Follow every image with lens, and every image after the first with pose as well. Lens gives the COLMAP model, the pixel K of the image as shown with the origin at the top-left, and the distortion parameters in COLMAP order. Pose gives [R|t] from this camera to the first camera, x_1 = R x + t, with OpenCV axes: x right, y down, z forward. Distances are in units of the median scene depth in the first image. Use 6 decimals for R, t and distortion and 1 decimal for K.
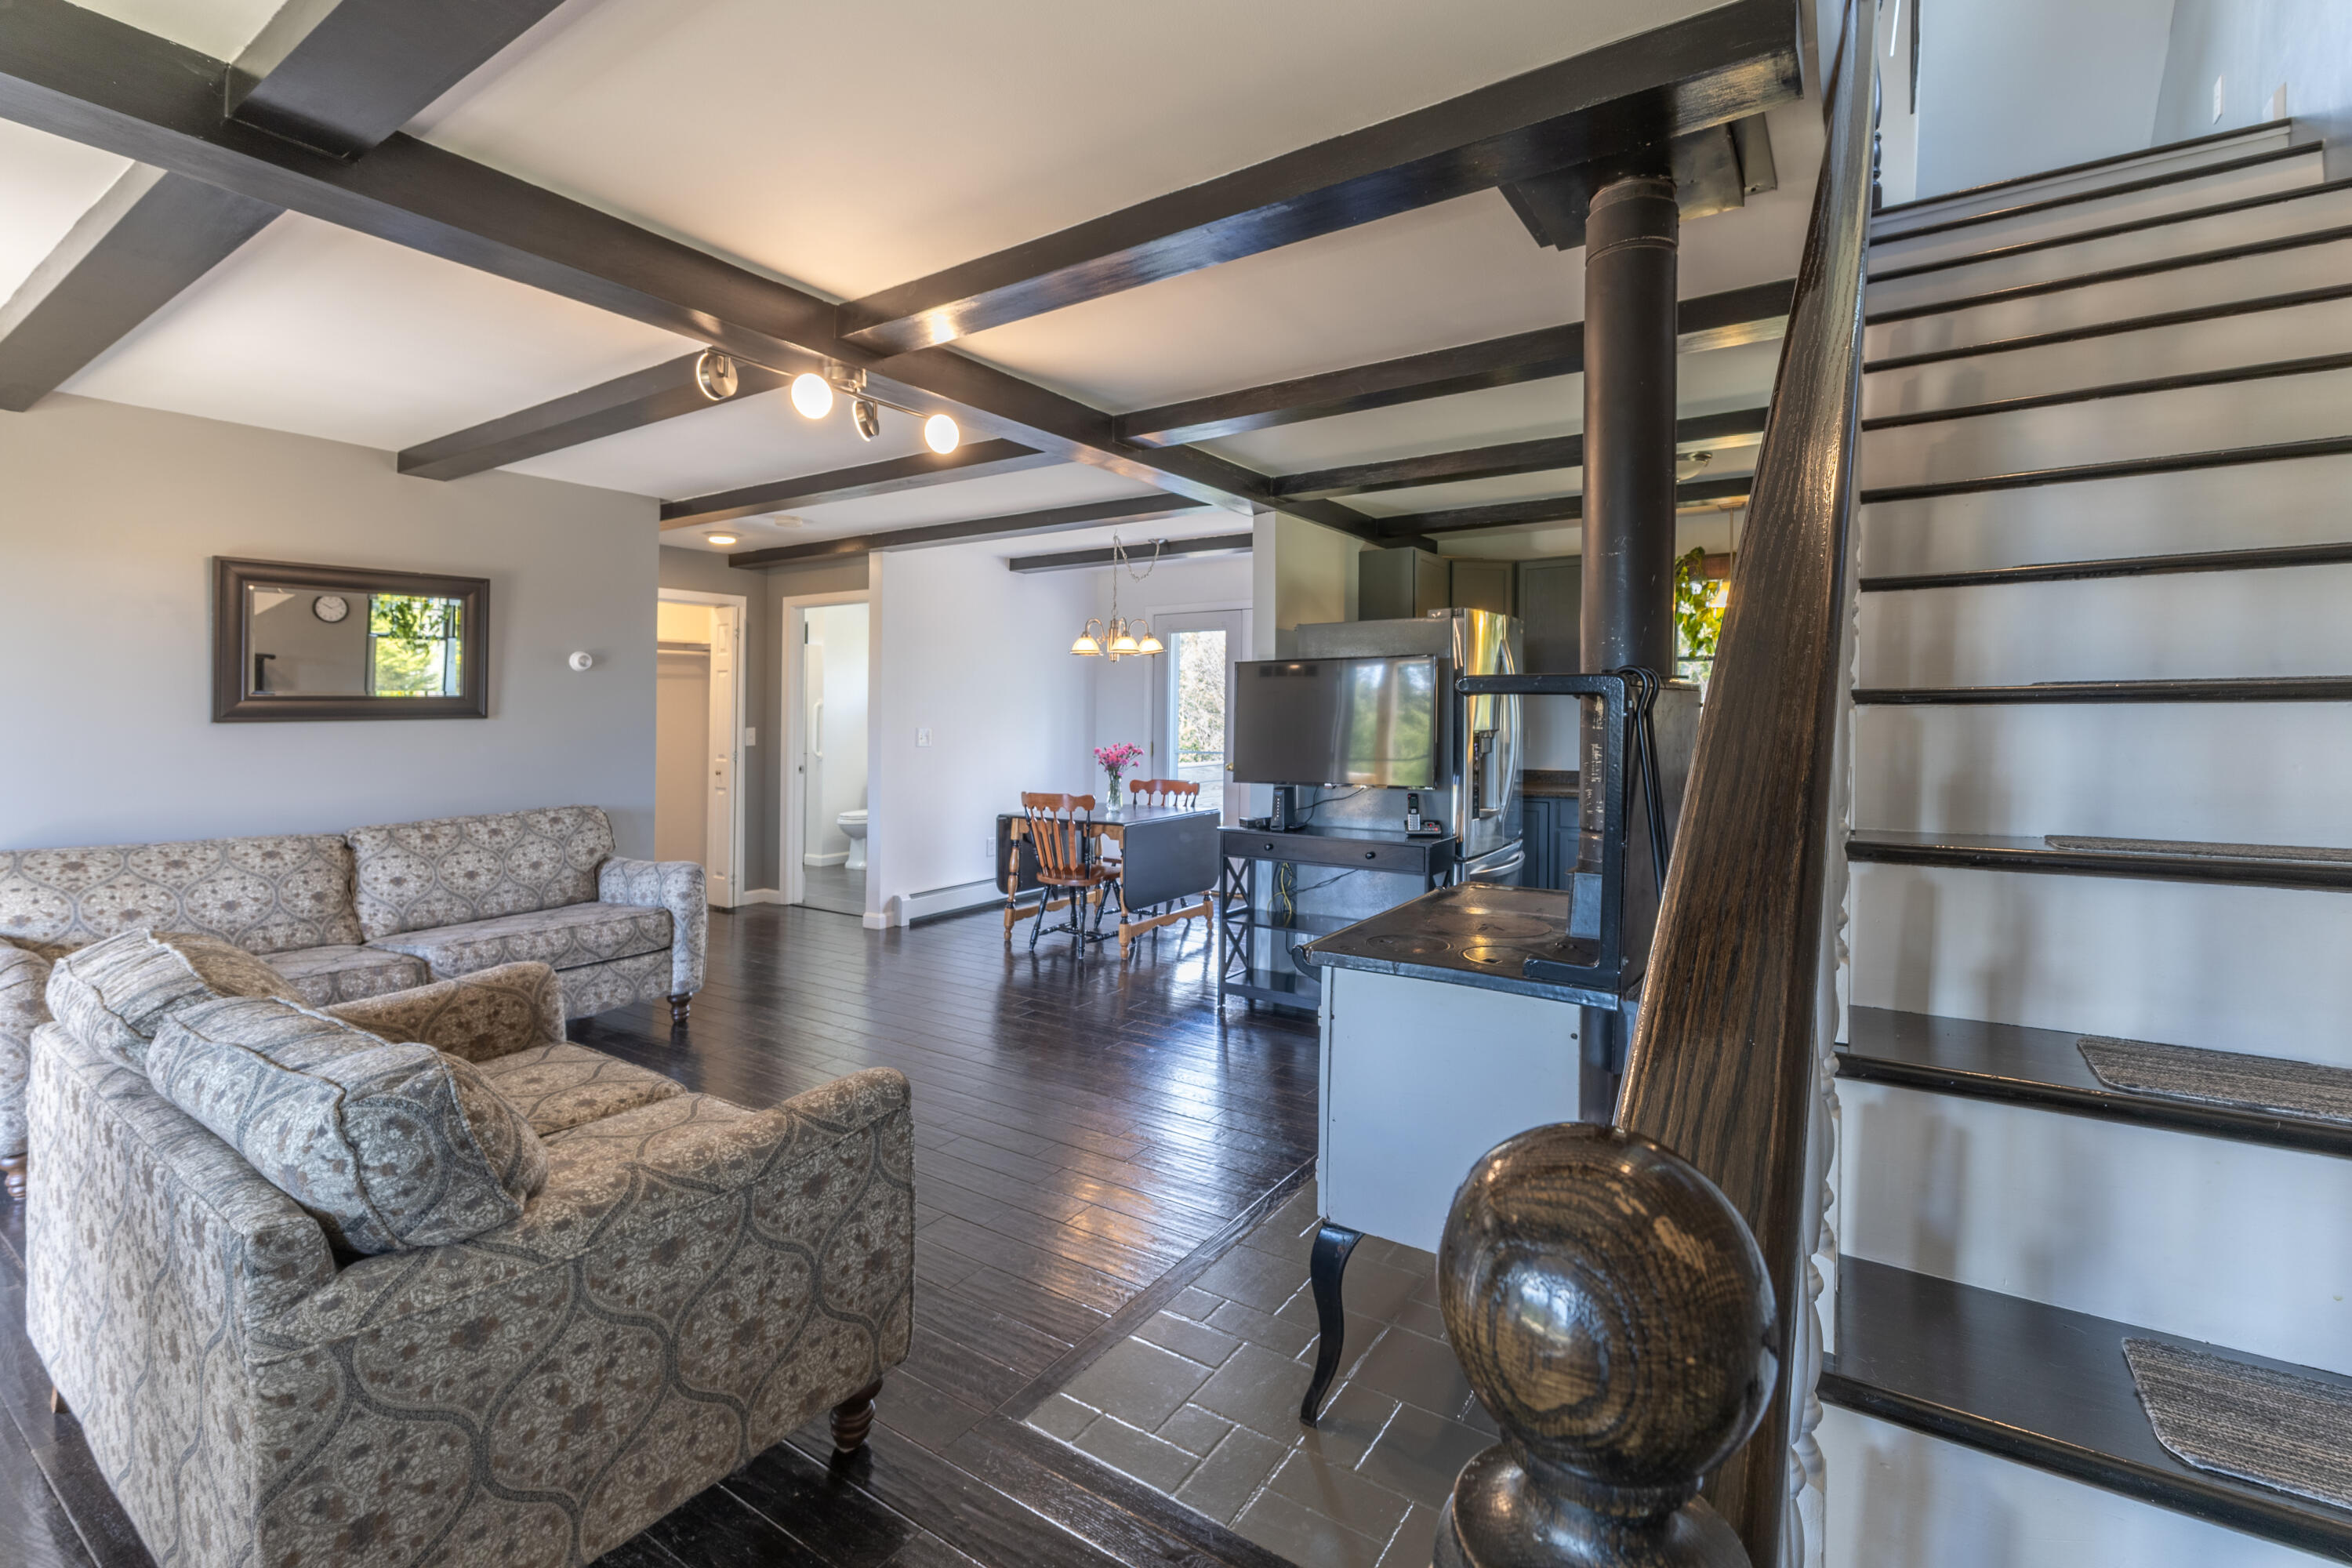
lens RADIAL K [[1046.2, 0, 1169.4], [0, 1046.2, 706.8], [0, 0, 1]] dist [0.002648, 0.000118]
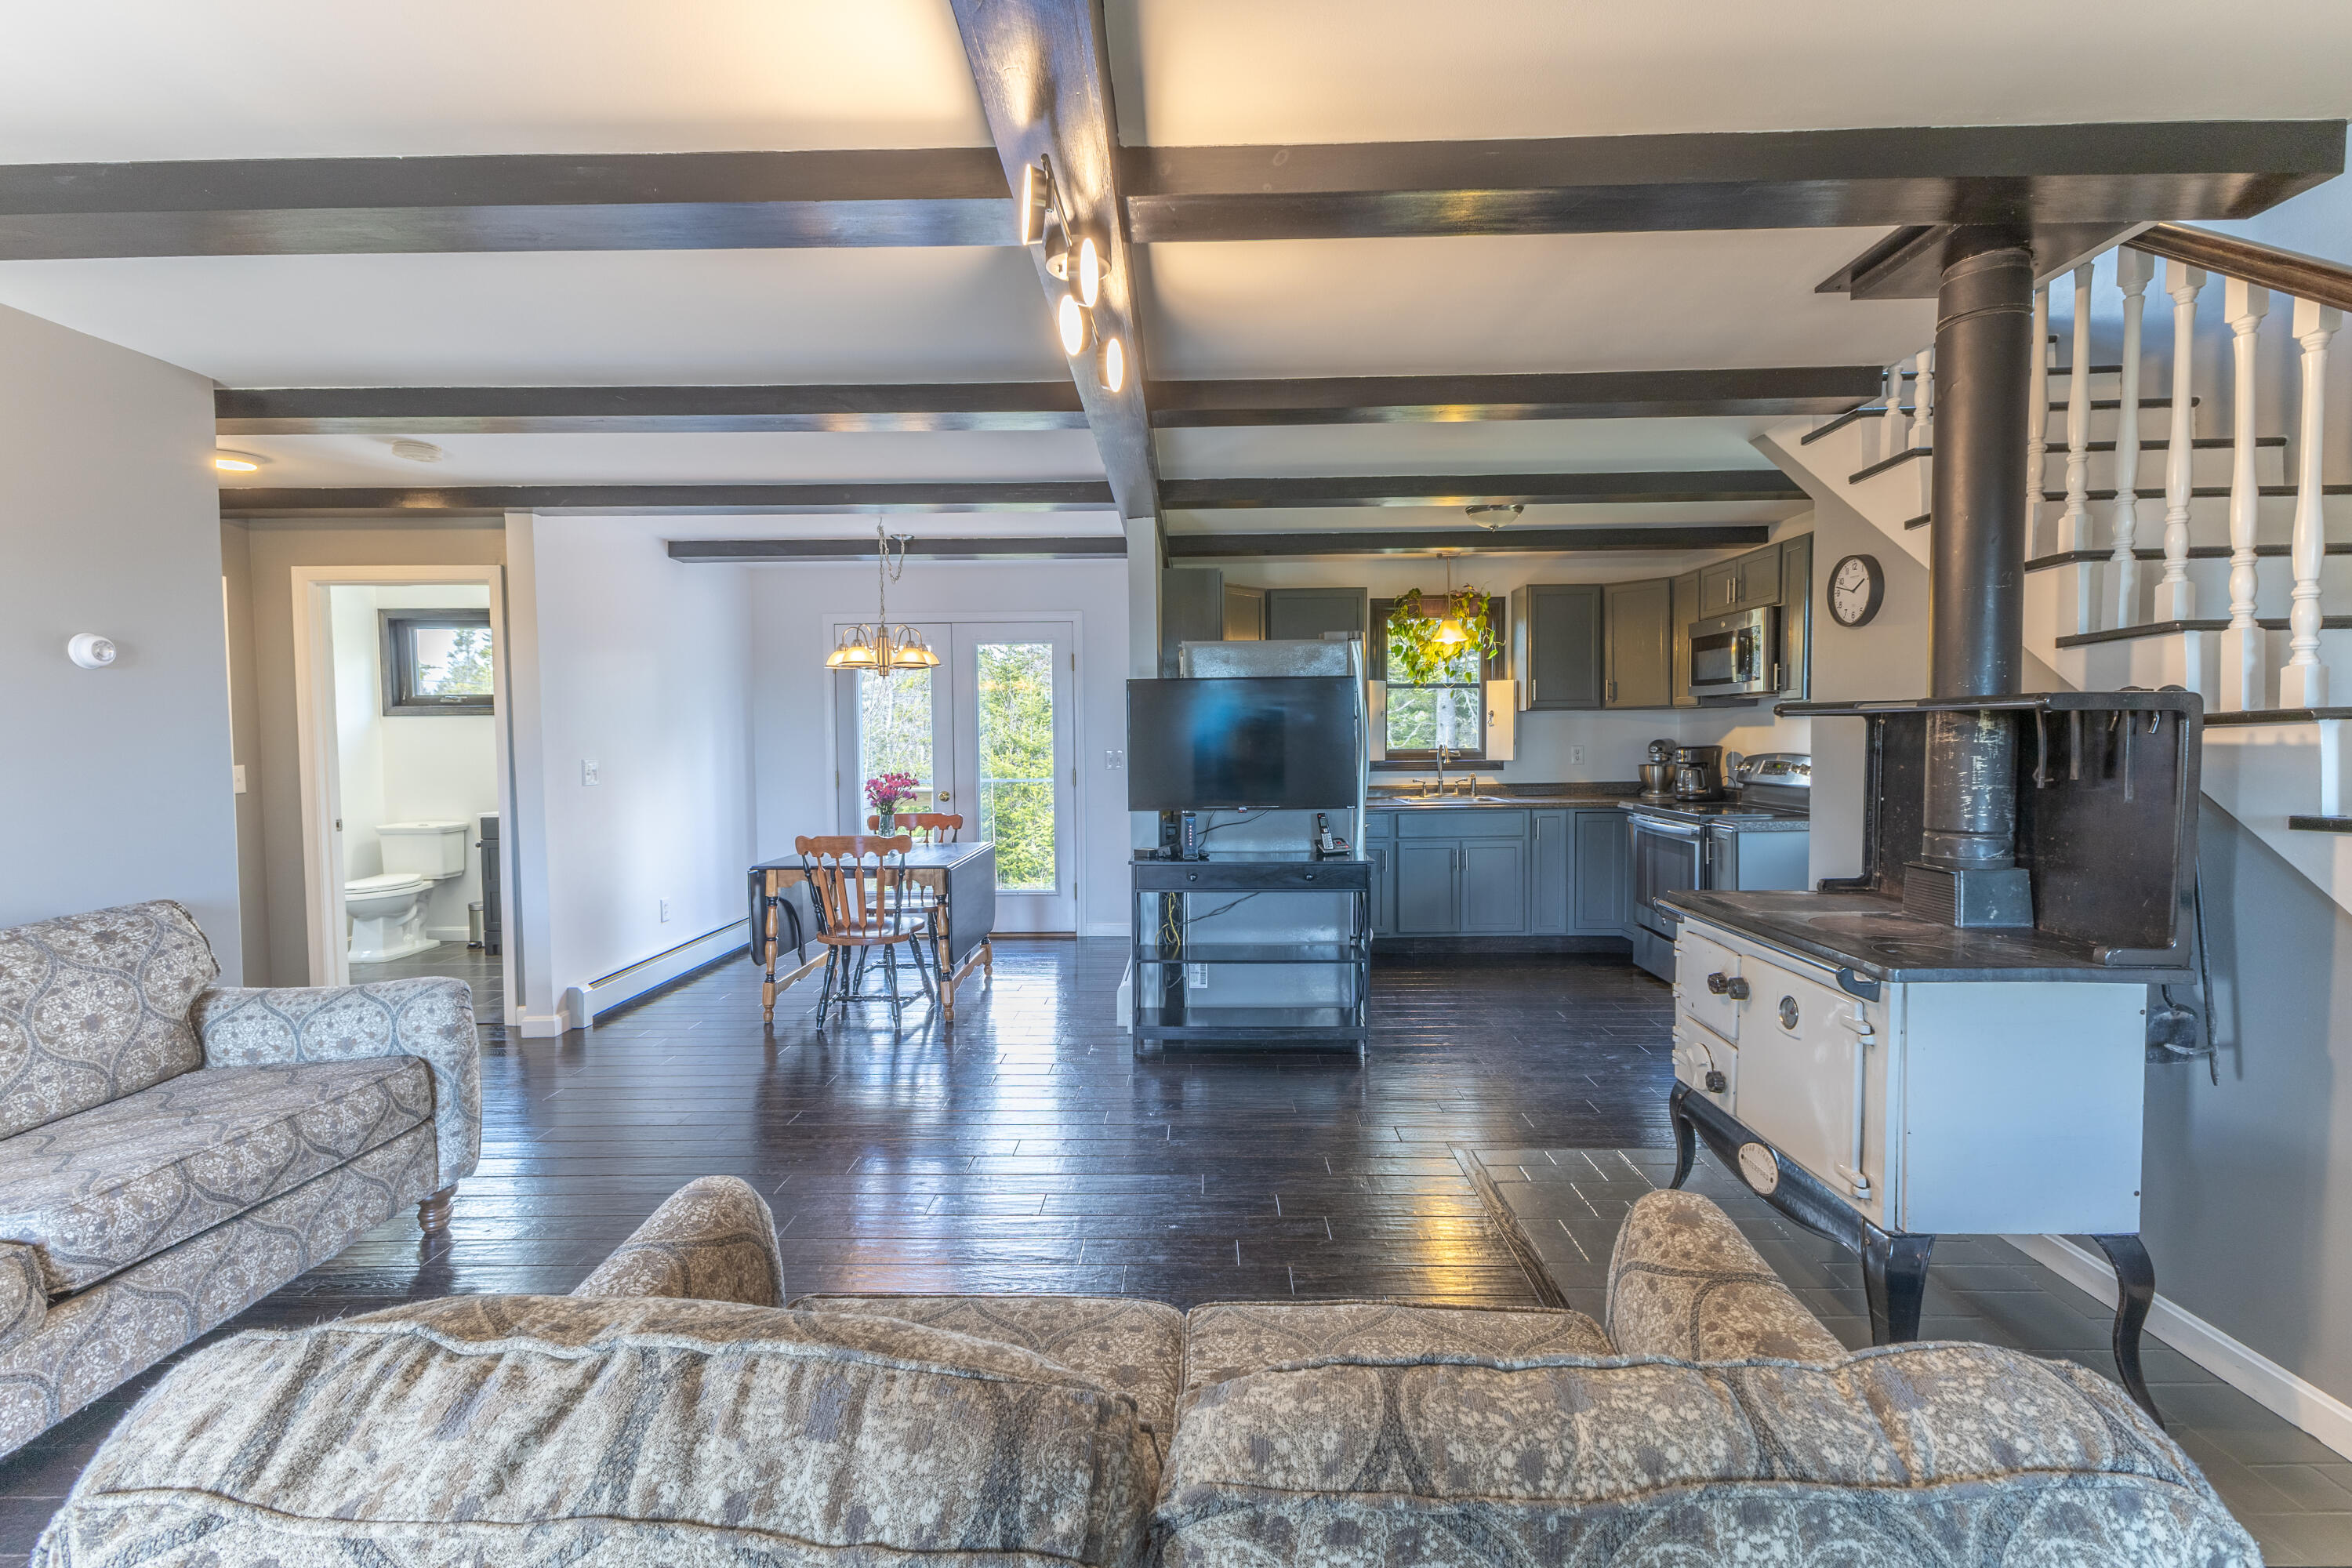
lens RADIAL K [[1014.6, 0, 1183.2], [0, 1014.6, 774.1], [0, 0, 1]] dist [0.003204, 0.000115]
pose [[0.837106, -0.028851, 0.546280, -0.397640], [0.005422, 0.998997, 0.044451, 0.001060], [-0.547014, -0.034248, 0.836423, 0.237158]]
